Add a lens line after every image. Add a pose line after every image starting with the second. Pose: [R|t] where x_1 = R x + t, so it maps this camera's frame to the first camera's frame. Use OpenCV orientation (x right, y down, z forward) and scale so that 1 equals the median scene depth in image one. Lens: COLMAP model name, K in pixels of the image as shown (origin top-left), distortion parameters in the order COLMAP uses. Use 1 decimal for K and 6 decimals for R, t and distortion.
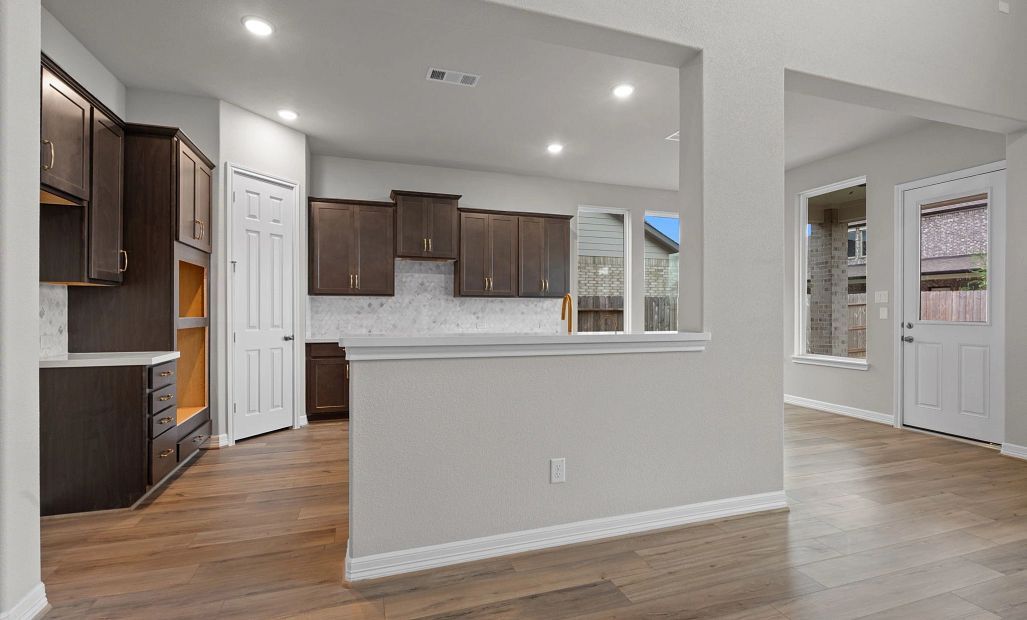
lens RADIAL K [[470.9, 0, 506.8], [0, 470.9, 311.8], [0, 0, 1]] dist [-0.001389, 0.002076]
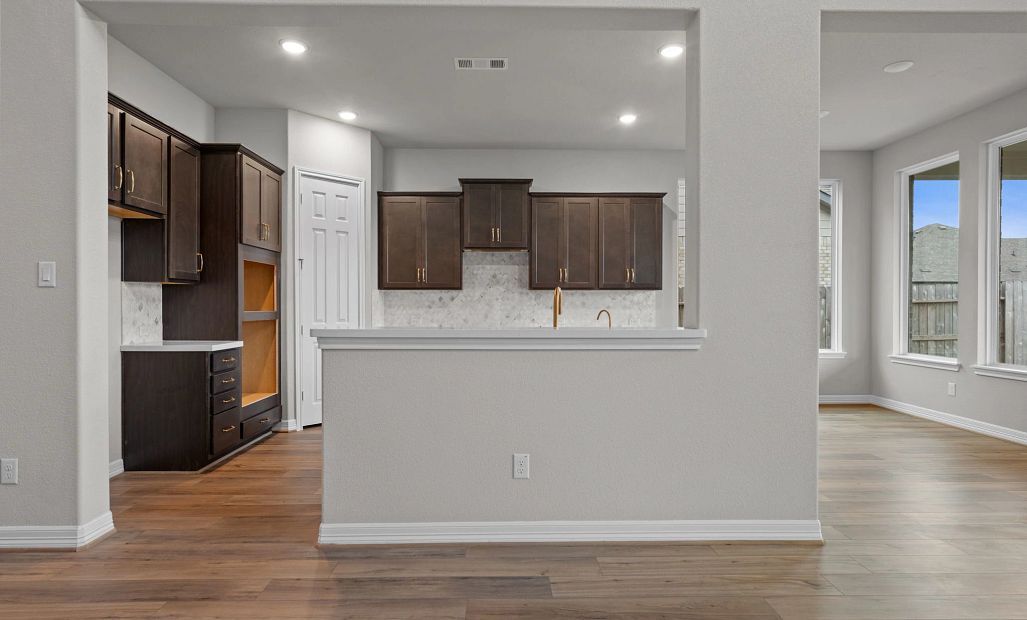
lens RADIAL K [[557.5, 0, 505.1], [0, 557.5, 310.0], [0, 0, 1]] dist [0.004427, 0.003141]
pose [[0.954169, 0.001506, -0.299266, 0.214263], [0.000637, 0.999975, 0.007066, 0.000386], [0.299269, -0.006933, 0.954144, -0.063694]]
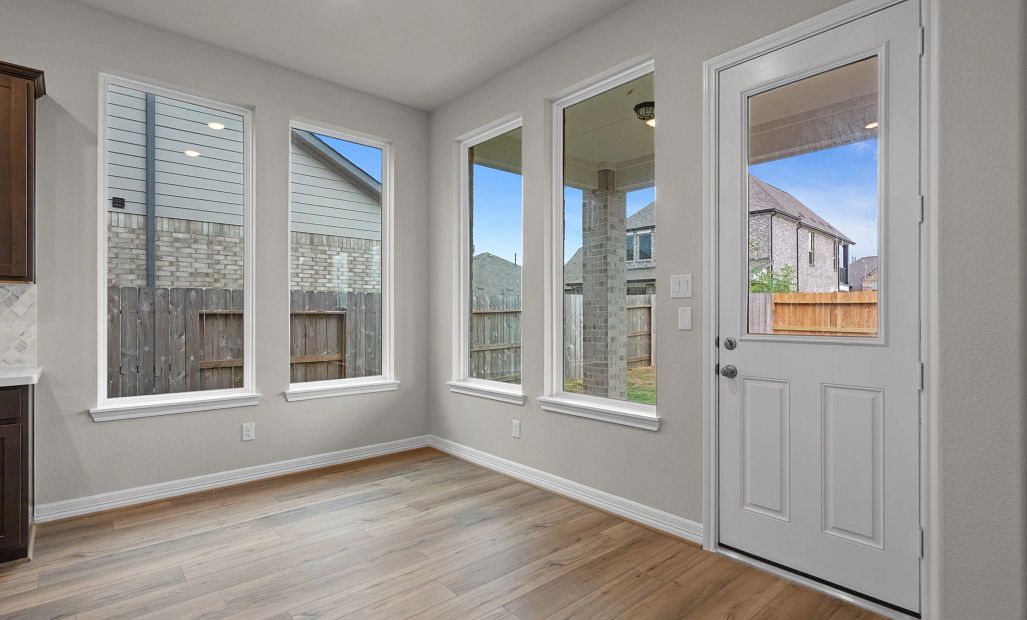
lens RADIAL K [[507.3, 0, 510.2], [0, 507.3, 313.2], [0, 0, 1]] dist [-0.003181, 0.000144]
pose [[0.921128, 0.001166, 0.389258, 0.437364], [0.001080, 0.999984, -0.005551, 0.000228], [-0.389259, 0.005533, 0.921112, 0.600427]]
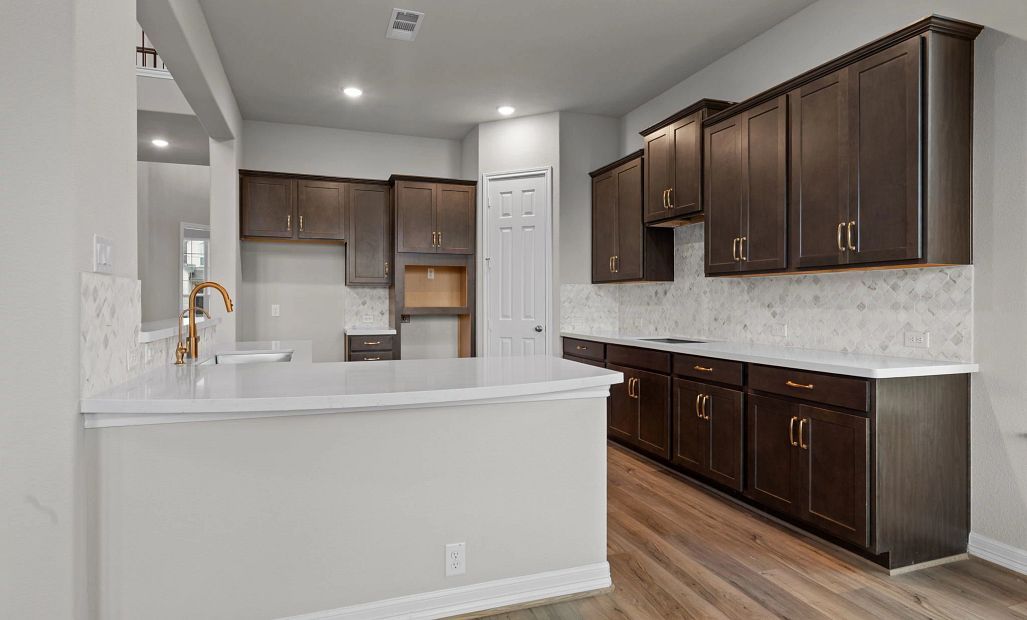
lens RADIAL K [[557.5, 0, 504.2], [0, 557.5, 302.3], [0, 0, 1]] dist [0.004427, 0.003141]
pose [[0.016761, 0.001269, -0.999859, 0.691848], [-0.001064, 0.999999, 0.001251, -0.001415], [0.999859, 0.001043, 0.016763, 0.900484]]
